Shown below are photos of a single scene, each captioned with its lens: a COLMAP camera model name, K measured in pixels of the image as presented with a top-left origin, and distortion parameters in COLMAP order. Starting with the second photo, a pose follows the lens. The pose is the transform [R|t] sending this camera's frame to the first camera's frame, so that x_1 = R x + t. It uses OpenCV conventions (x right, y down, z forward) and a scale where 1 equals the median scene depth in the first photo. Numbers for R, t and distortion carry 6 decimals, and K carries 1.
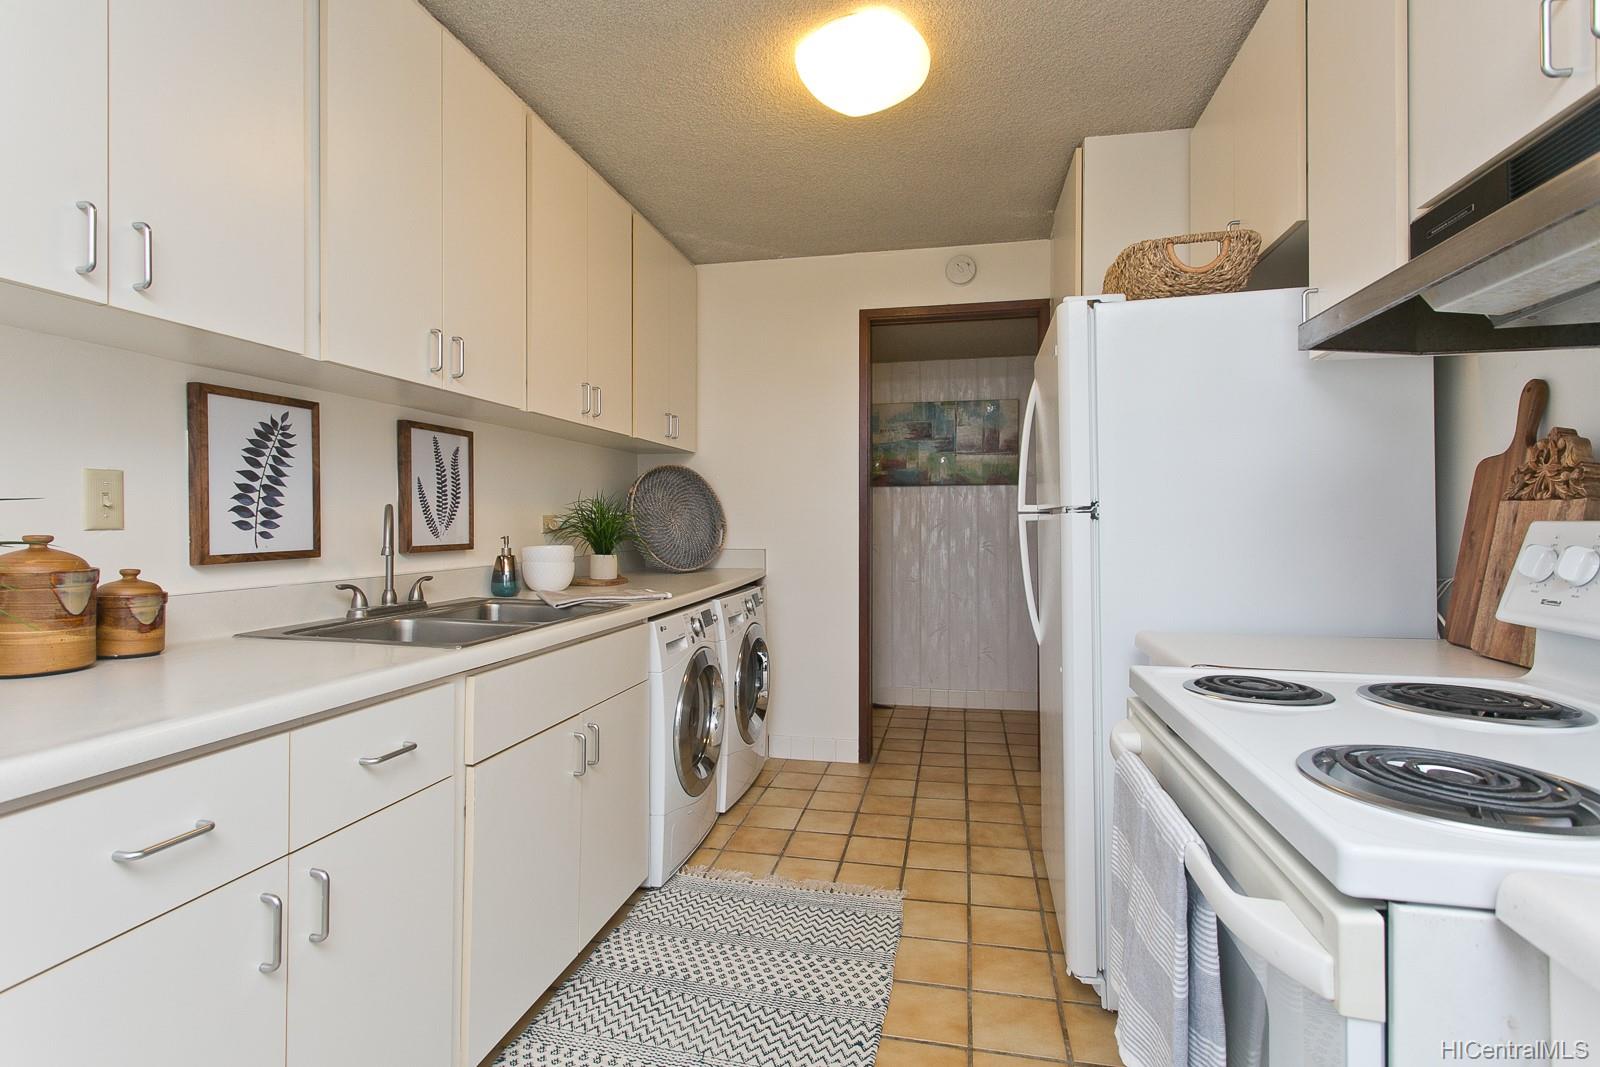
lens RADIAL K [[771.5, 0, 795.1], [0, 771.5, 516.6], [0, 0, 1]] dist [-0.000374, 0.001074]
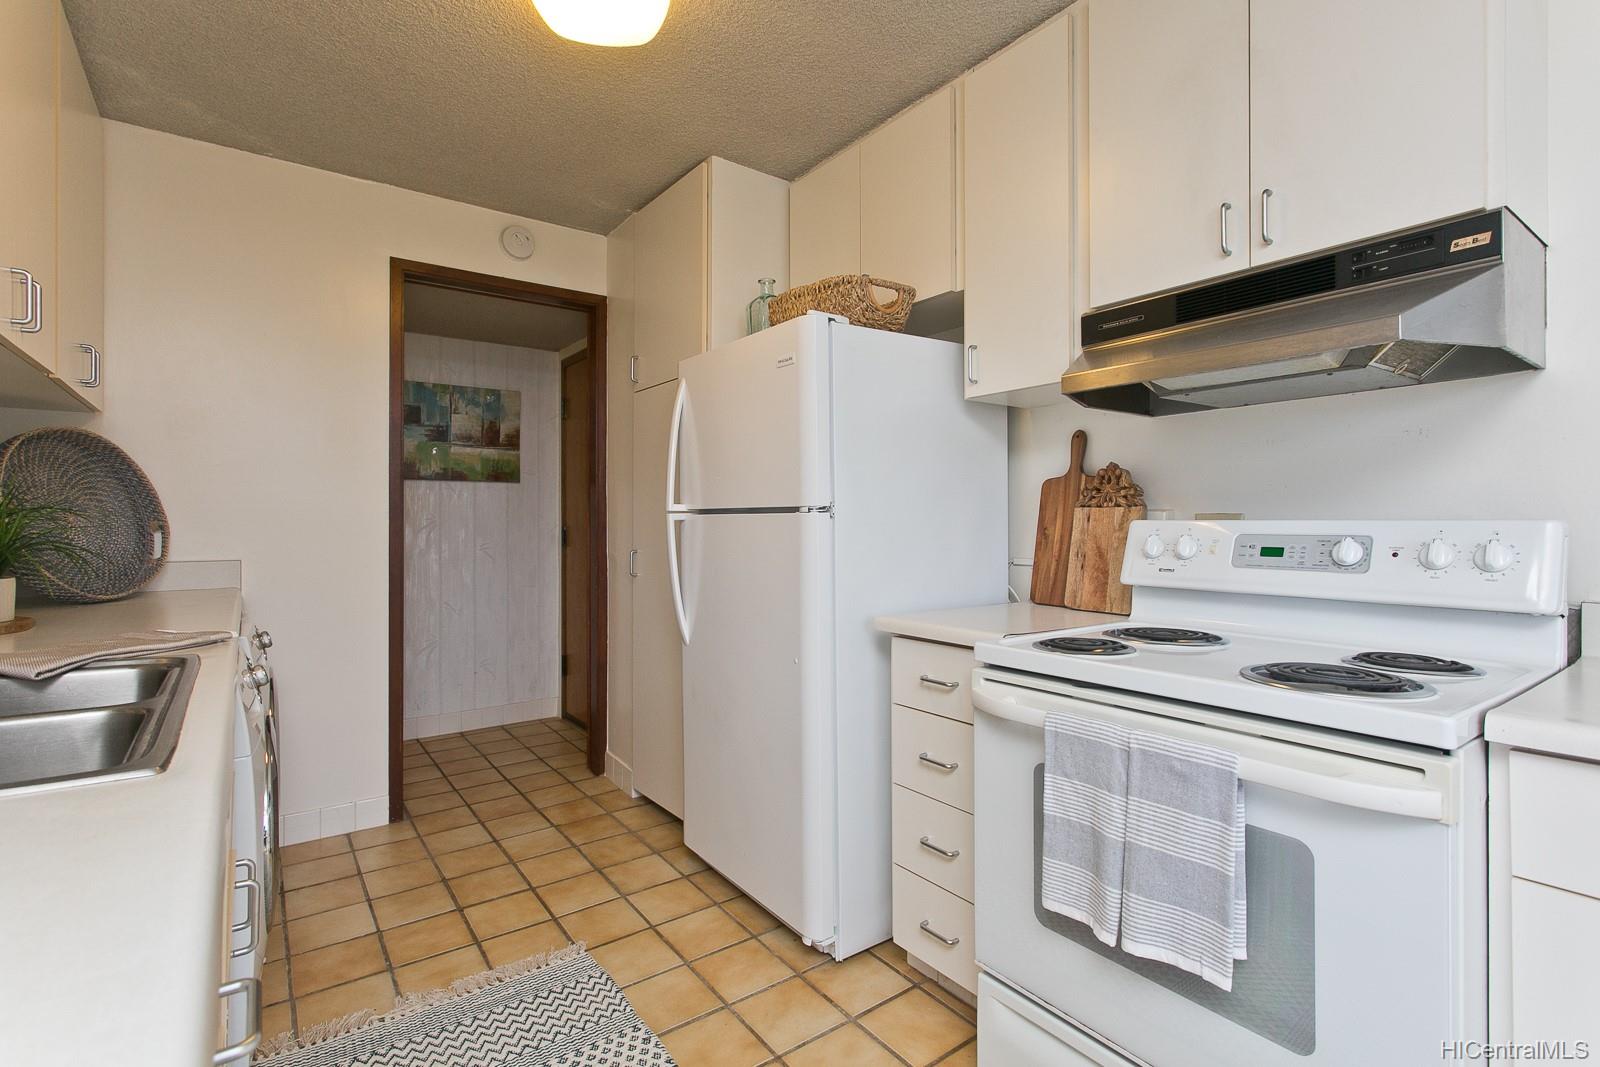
lens RADIAL K [[759.5, 0, 808.2], [0, 759.5, 518.3], [0, 0, 1]] dist [-0.001718, 0.000061]
pose [[0.659965, 0.004952, 0.751280, -0.303836], [-0.005109, 0.999985, -0.002104, 0.003946], [-0.751279, -0.002450, 0.659980, 0.214565]]
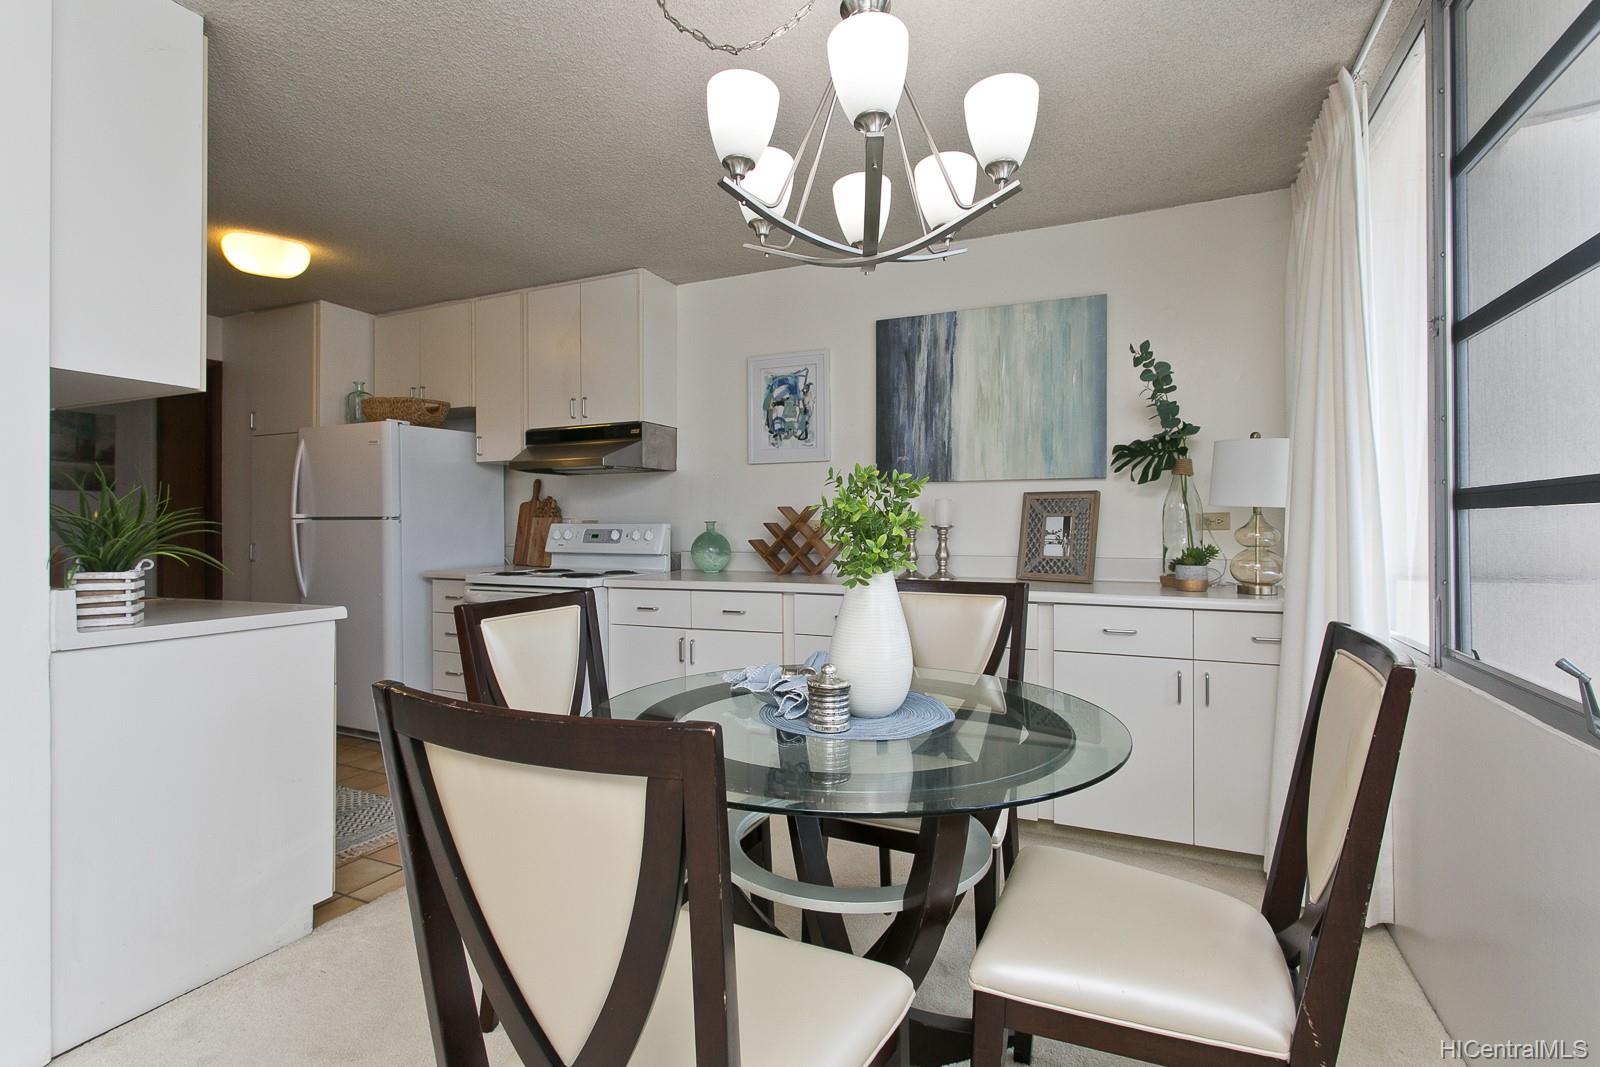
lens RADIAL K [[771.5, 0, 795.1], [0, 771.5, 516.6], [0, 0, 1]] dist [-0.000374, 0.001074]
pose [[0.232051, 0.008696, 0.972665, -1.014563], [-0.004830, 0.999958, -0.007788, -0.001501], [-0.972692, -0.002890, 0.232083, -0.410523]]
